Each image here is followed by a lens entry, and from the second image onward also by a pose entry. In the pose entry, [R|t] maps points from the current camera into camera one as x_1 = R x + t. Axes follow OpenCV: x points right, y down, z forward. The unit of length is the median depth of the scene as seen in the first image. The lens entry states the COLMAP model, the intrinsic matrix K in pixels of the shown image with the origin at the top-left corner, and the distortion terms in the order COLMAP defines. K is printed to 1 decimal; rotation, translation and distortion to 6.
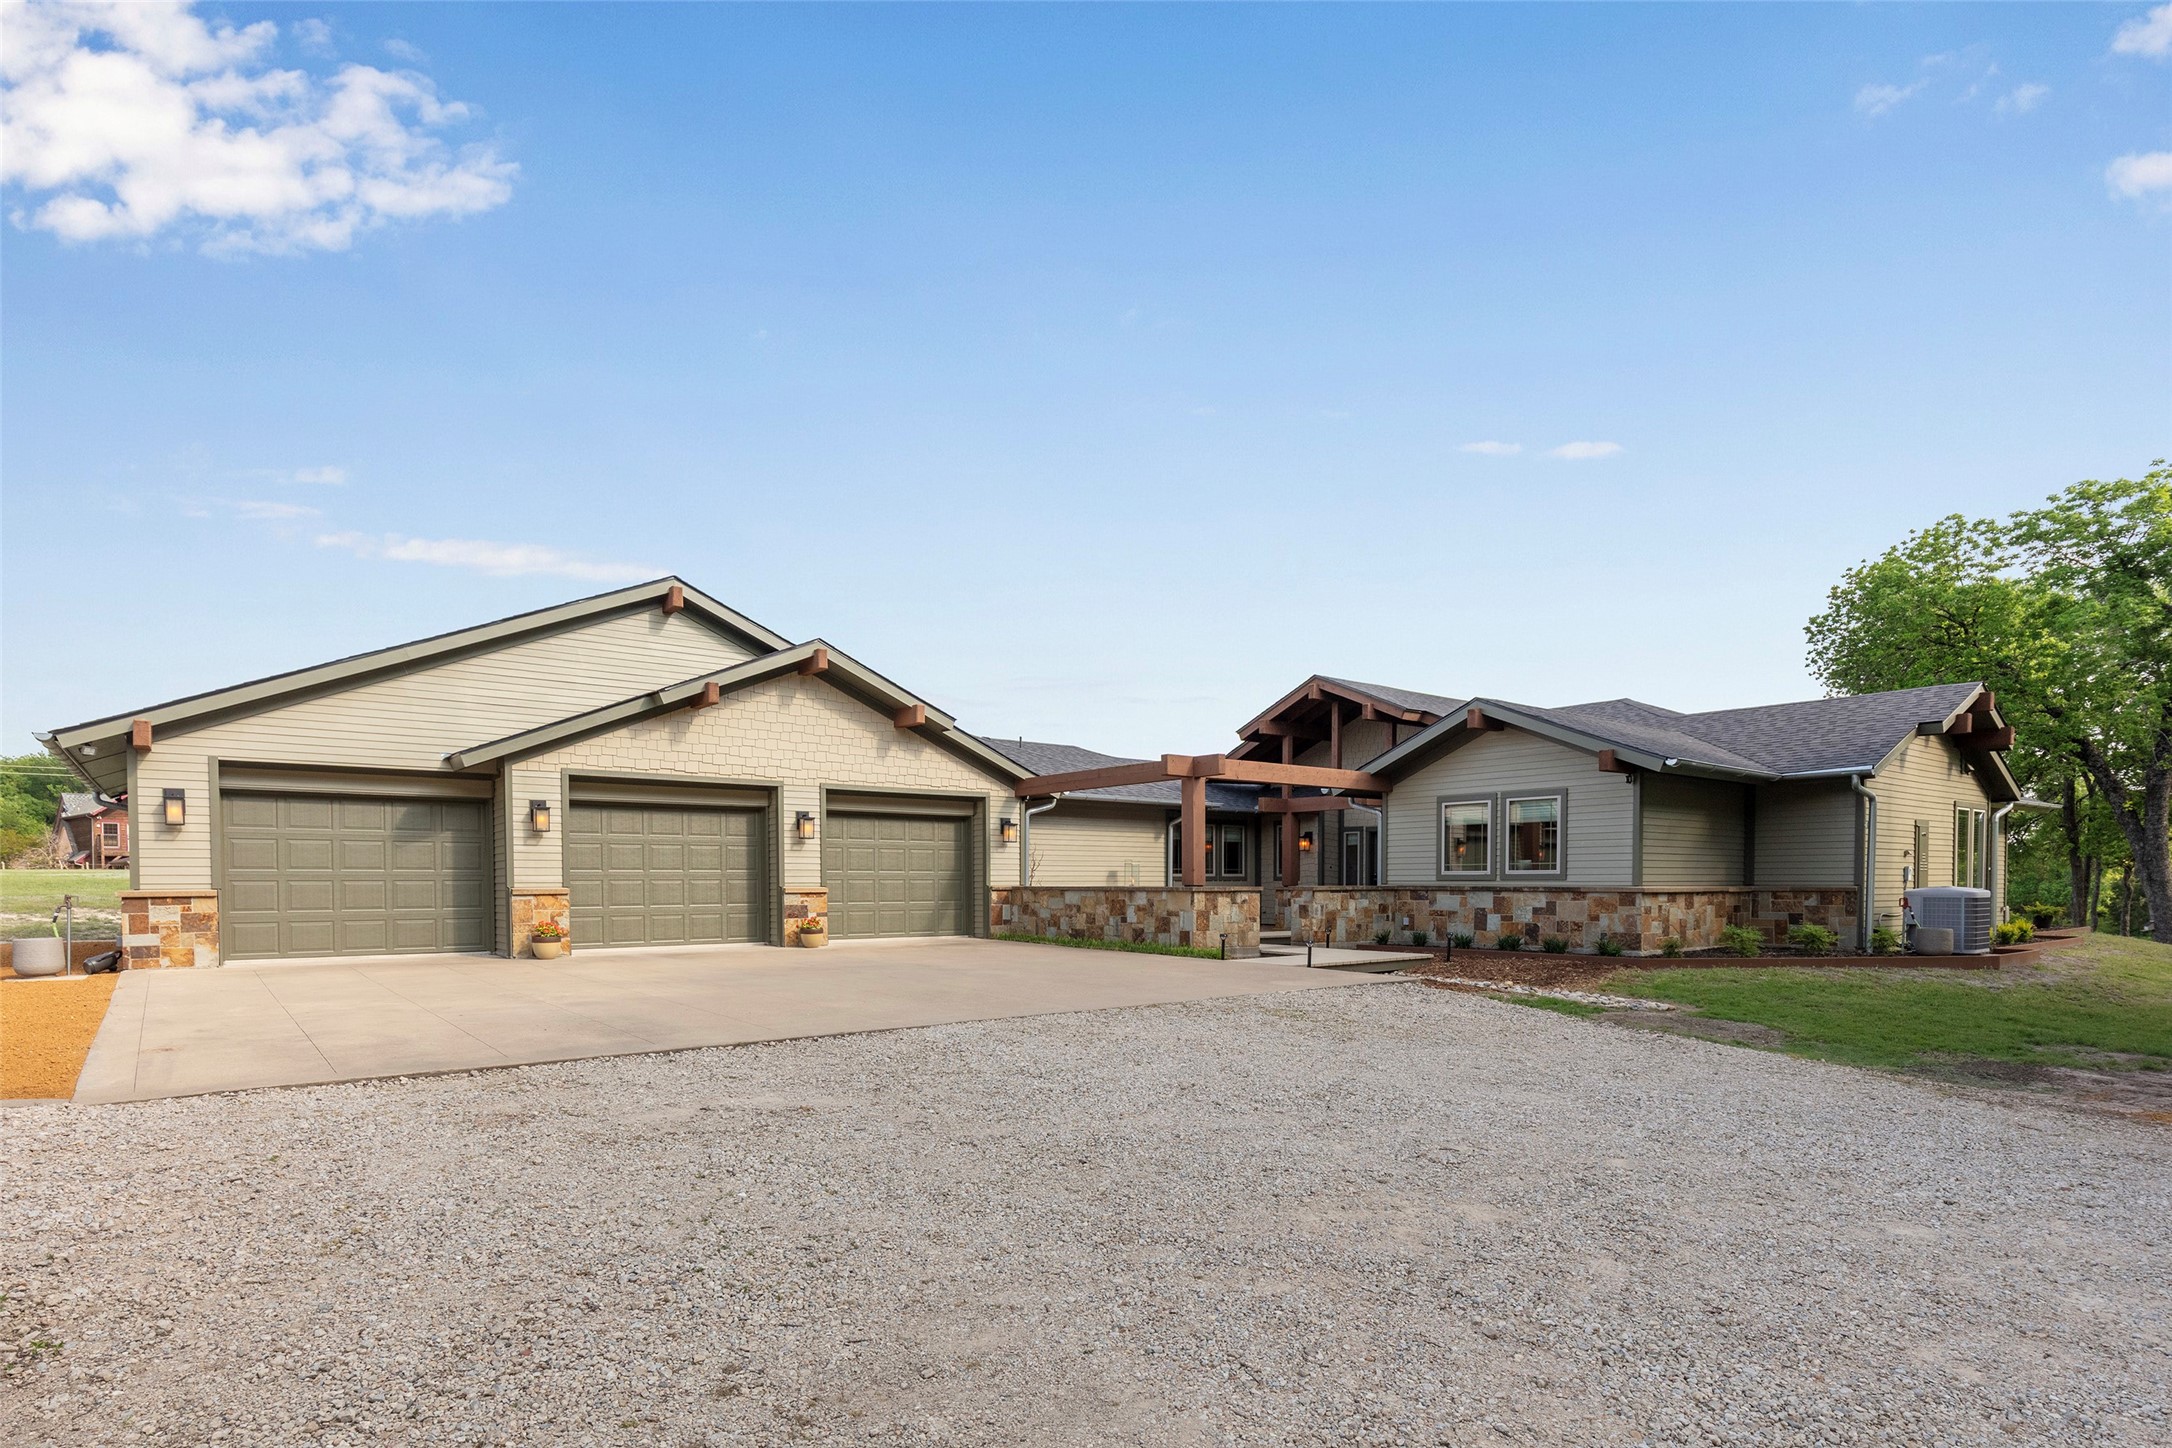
lens RADIAL K [[1101.0, 0, 1067.4], [0, 1101.0, 894.6], [0, 0, 1]] dist [-0.001230, -0.000094]
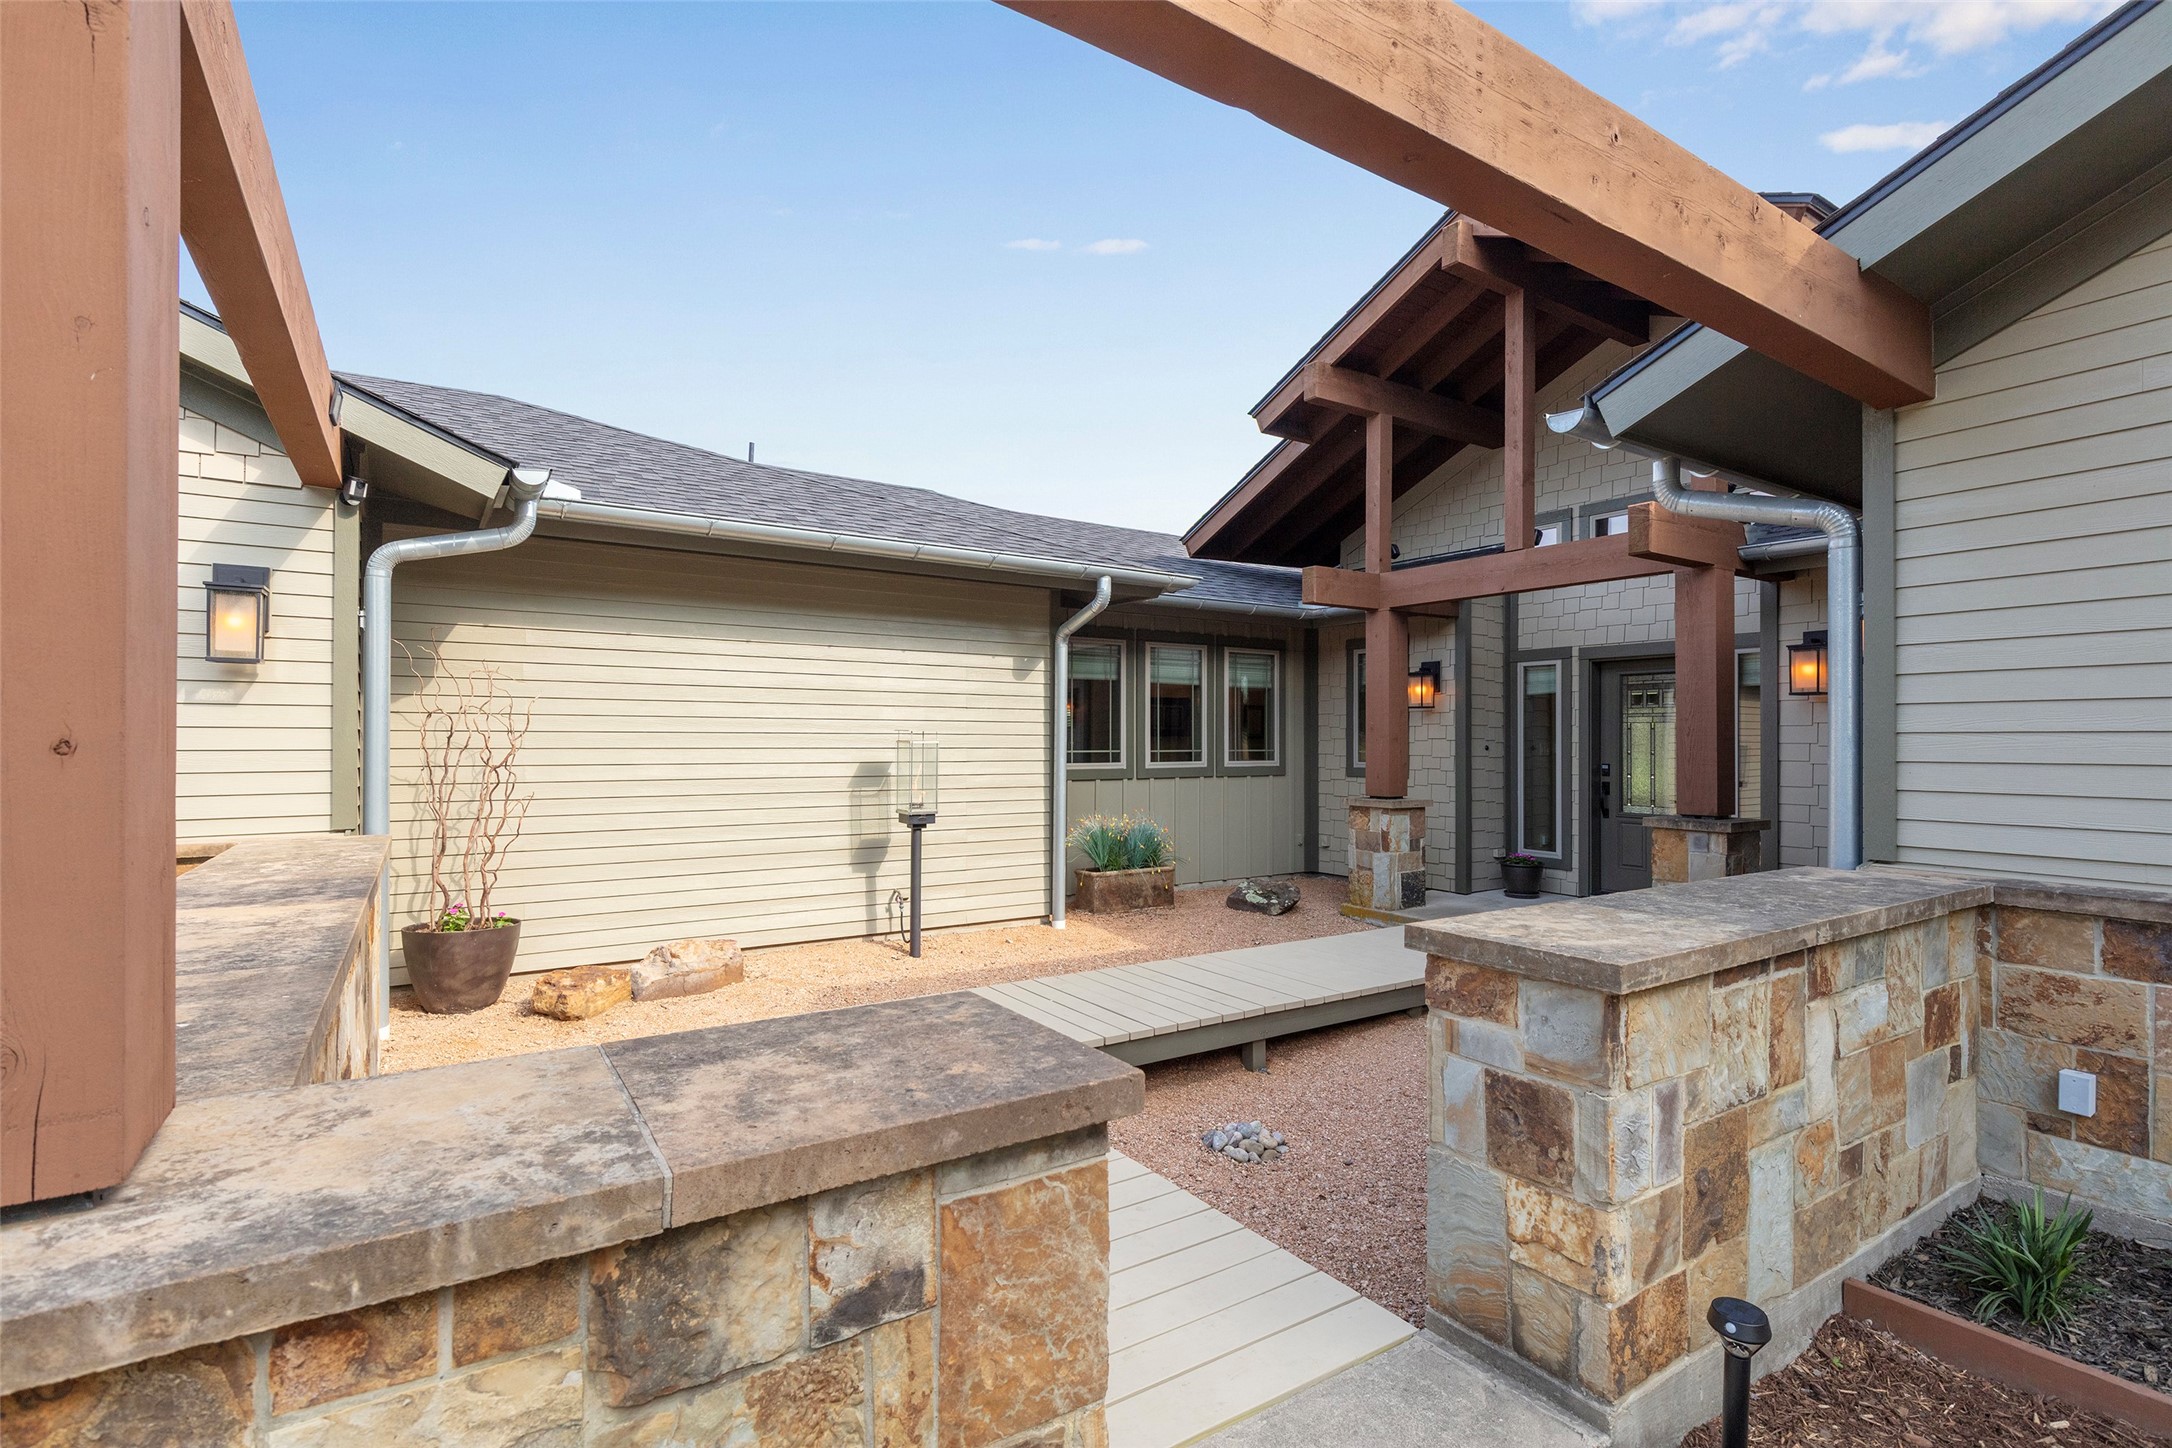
lens RADIAL K [[1024.7, 0, 1086.0], [0, 1024.7, 724.0], [0, 0, 1]] dist [-0.002027, -0.000121]
pose [[0.997221, 0.004140, -0.074382, 0.171949], [-0.006322, 0.999556, -0.029122, -0.031358], [0.074228, 0.029512, 0.996805, 0.880361]]
